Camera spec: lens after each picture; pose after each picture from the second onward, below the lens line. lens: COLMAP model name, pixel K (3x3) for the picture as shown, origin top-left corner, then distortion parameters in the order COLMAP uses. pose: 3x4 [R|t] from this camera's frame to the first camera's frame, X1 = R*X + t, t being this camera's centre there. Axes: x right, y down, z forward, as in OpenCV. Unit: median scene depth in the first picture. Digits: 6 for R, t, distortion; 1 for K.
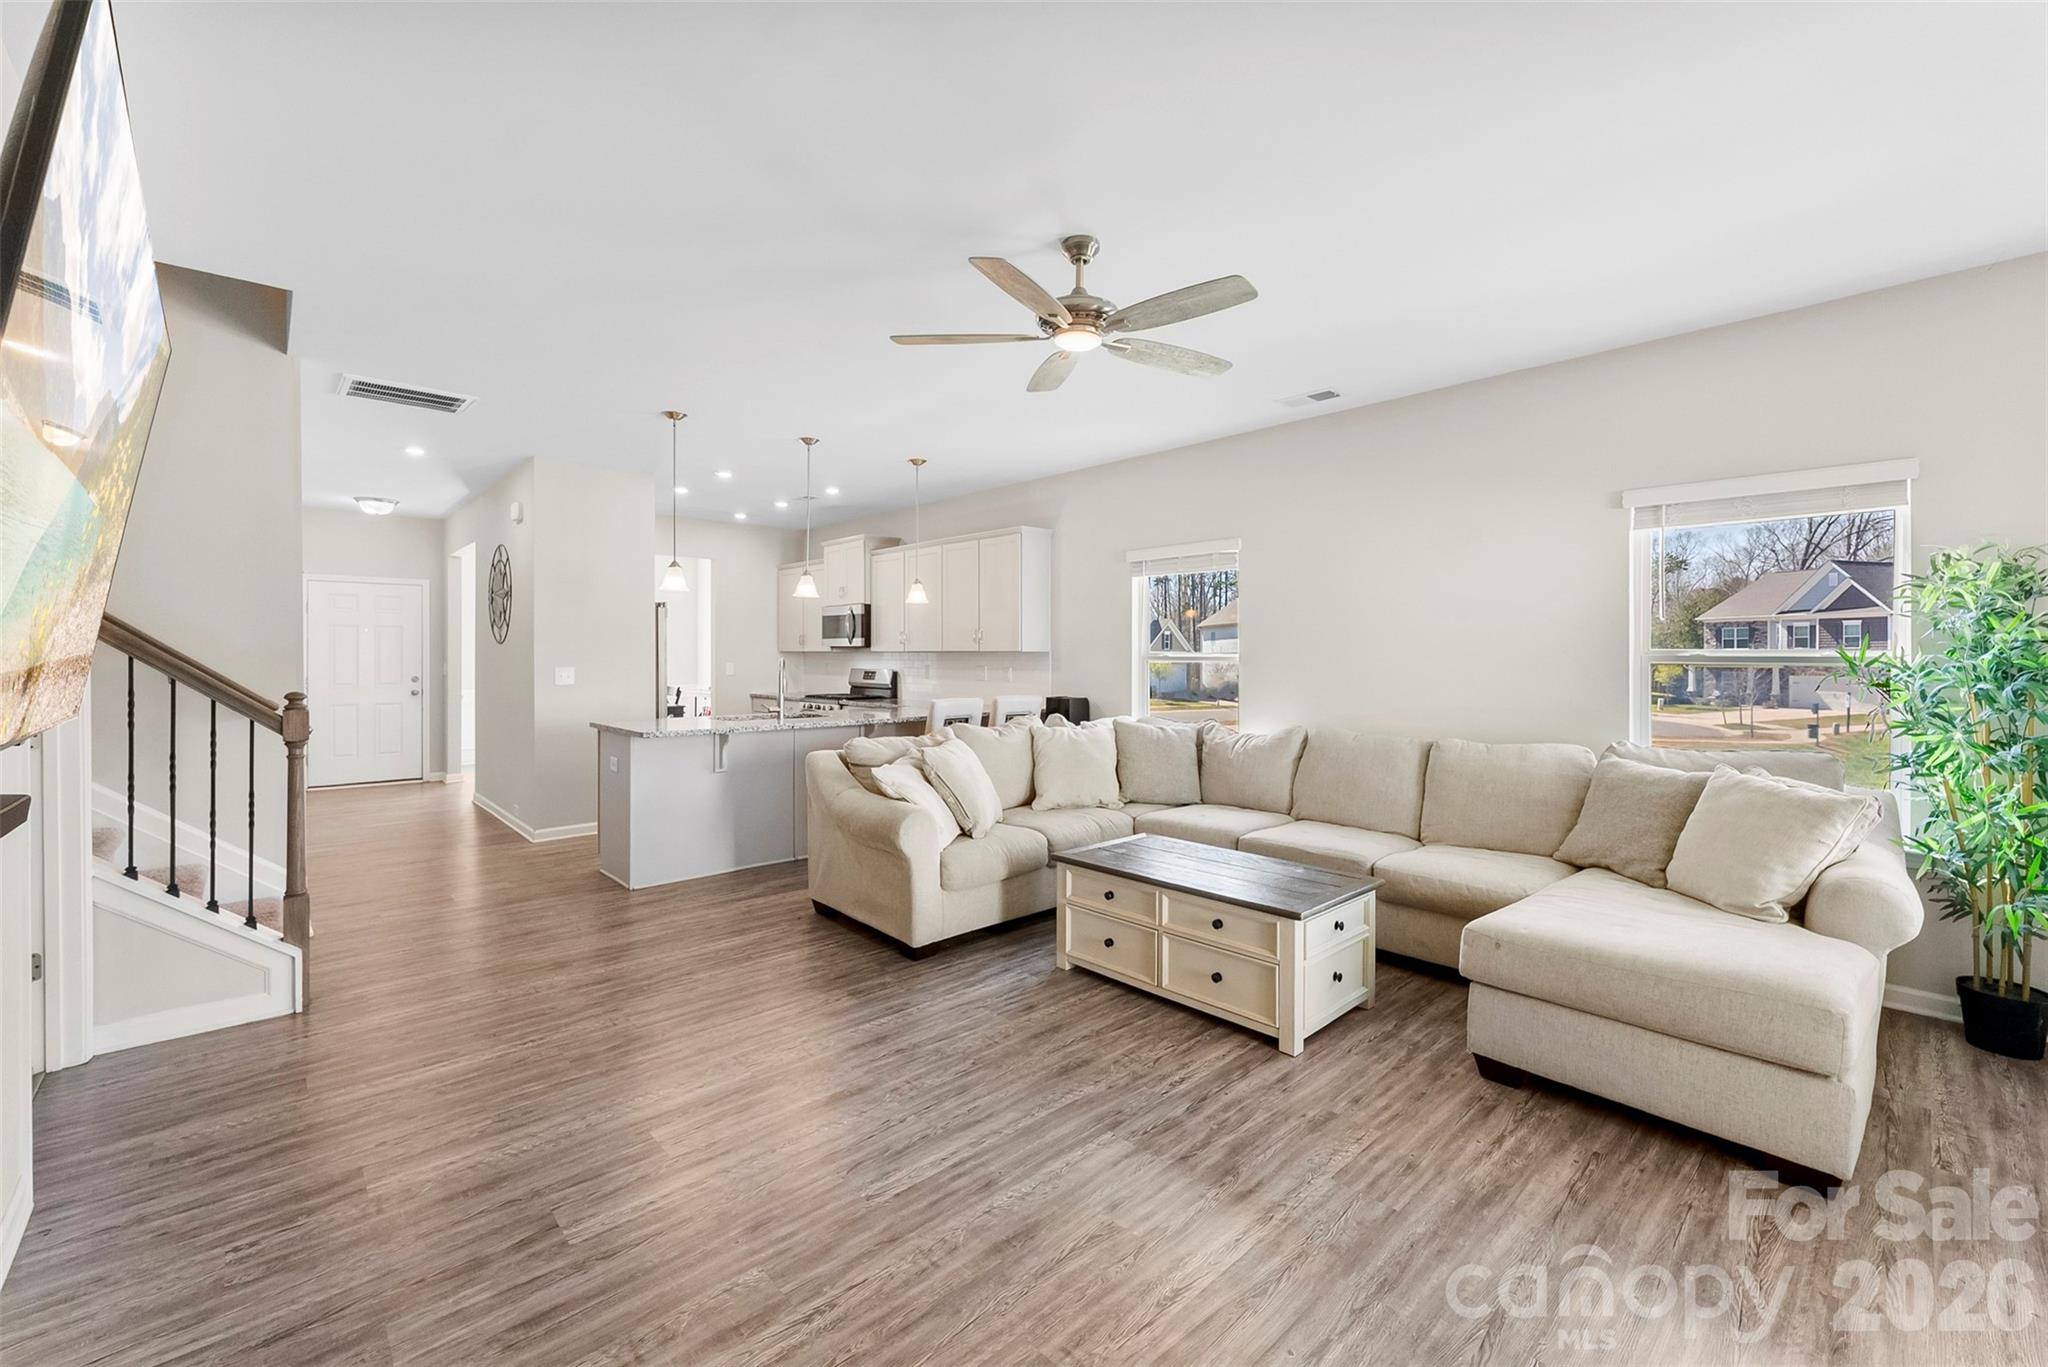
lens RADIAL K [[825.8, 0, 1024.0], [0, 825.8, 683.5], [0, 0, 1]] dist [-0.001992, -0.000631]
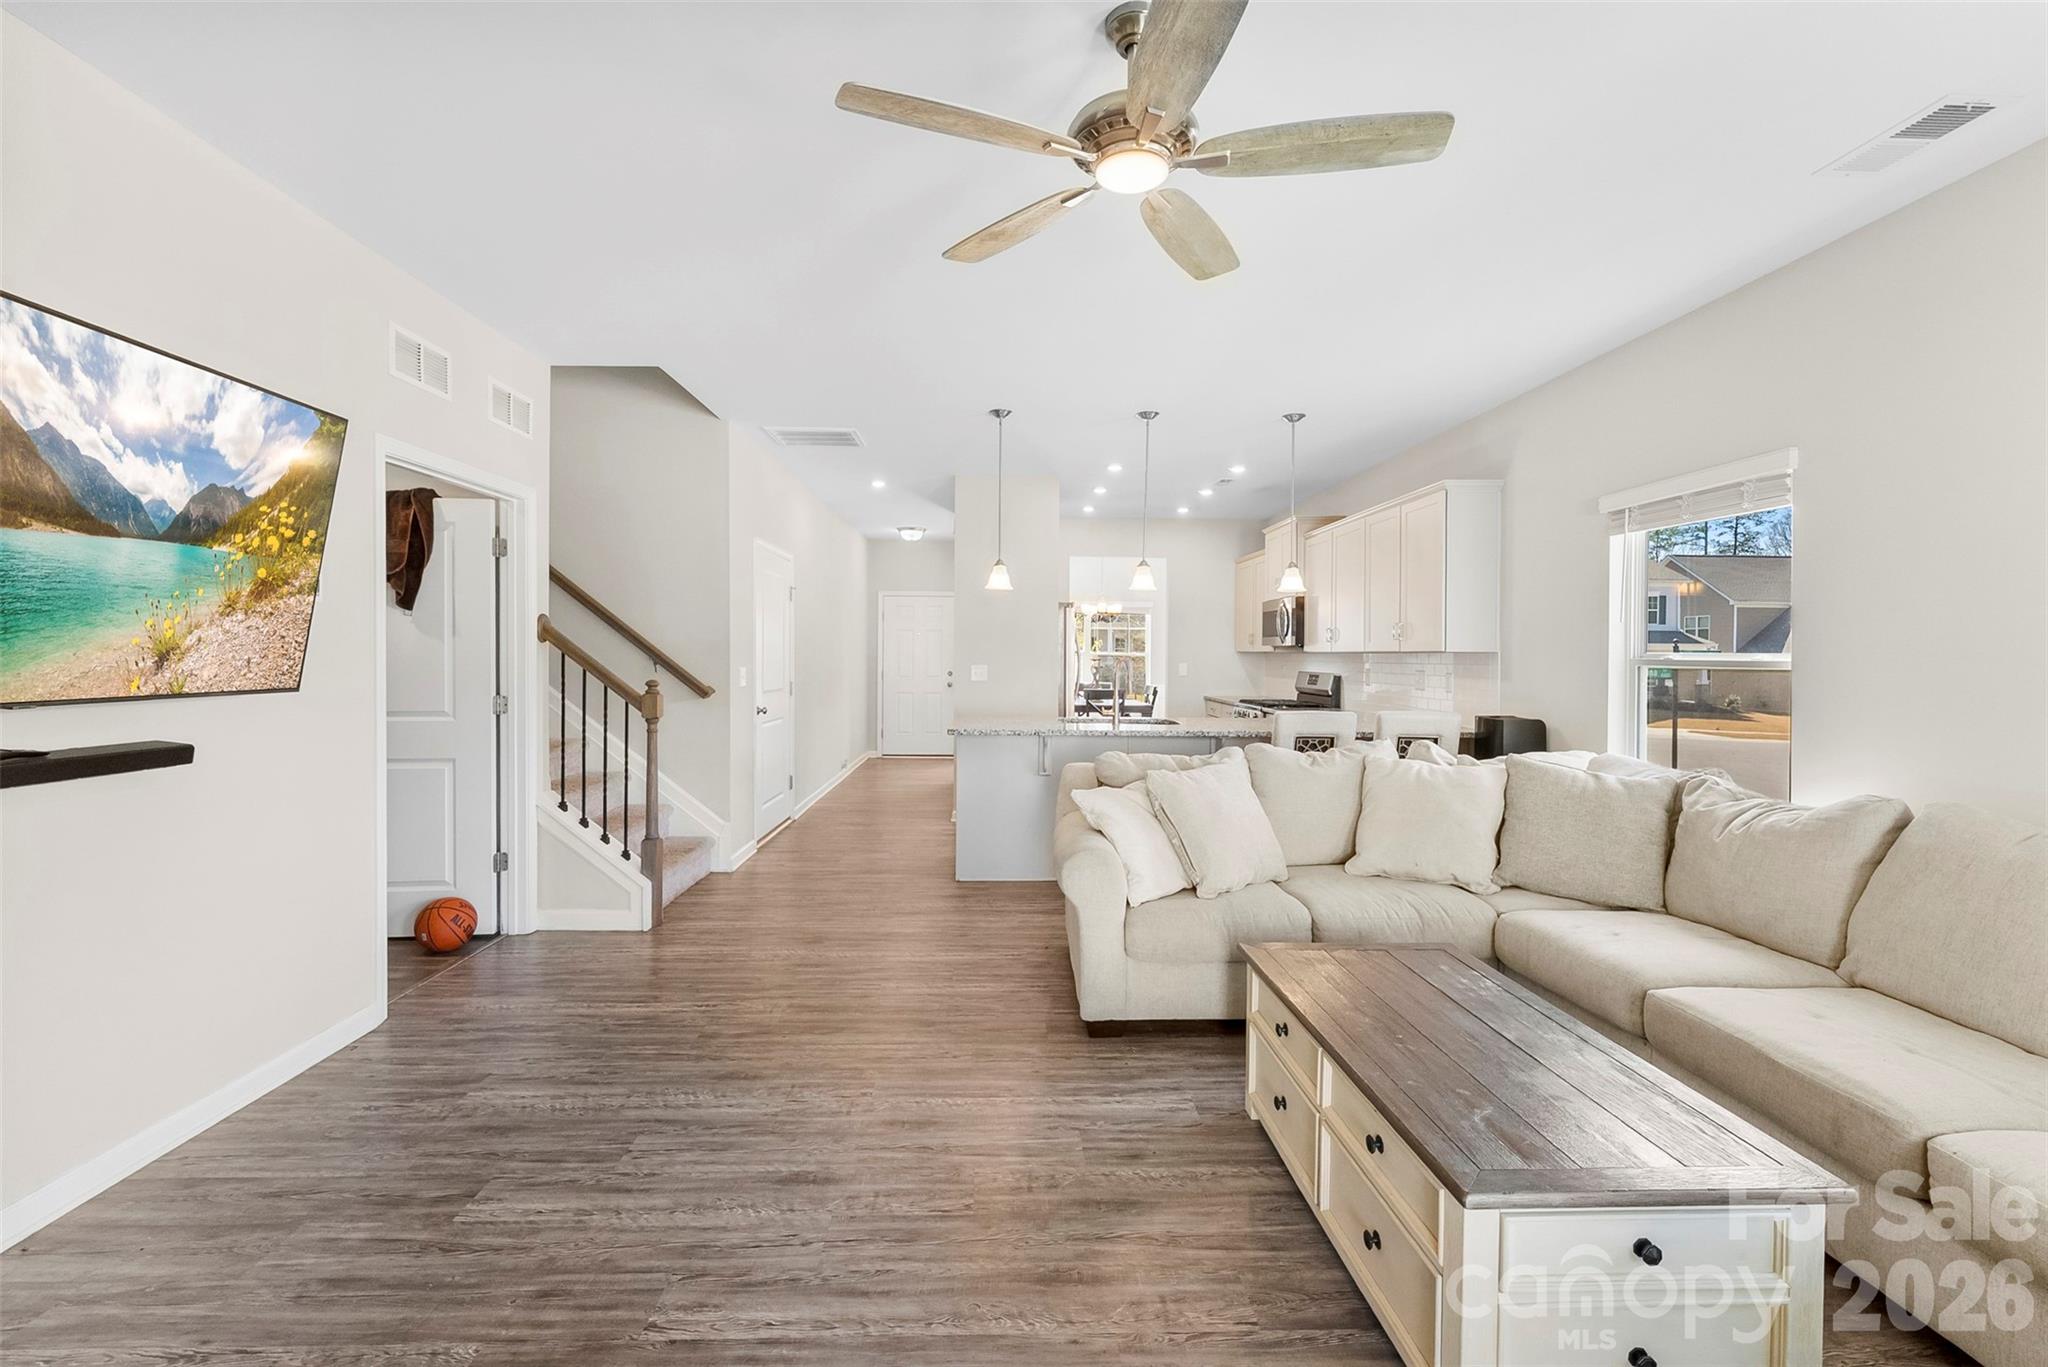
lens RADIAL K [[825.8, 0, 1024.0], [0, 825.8, 683.5], [0, 0, 1]] dist [-0.001992, -0.000631]
pose [[0.756882, 0.027842, -0.652959, 0.304185], [-0.029085, 0.999537, 0.008907, -0.010206], [0.652904, 0.012250, 0.757341, 0.319206]]
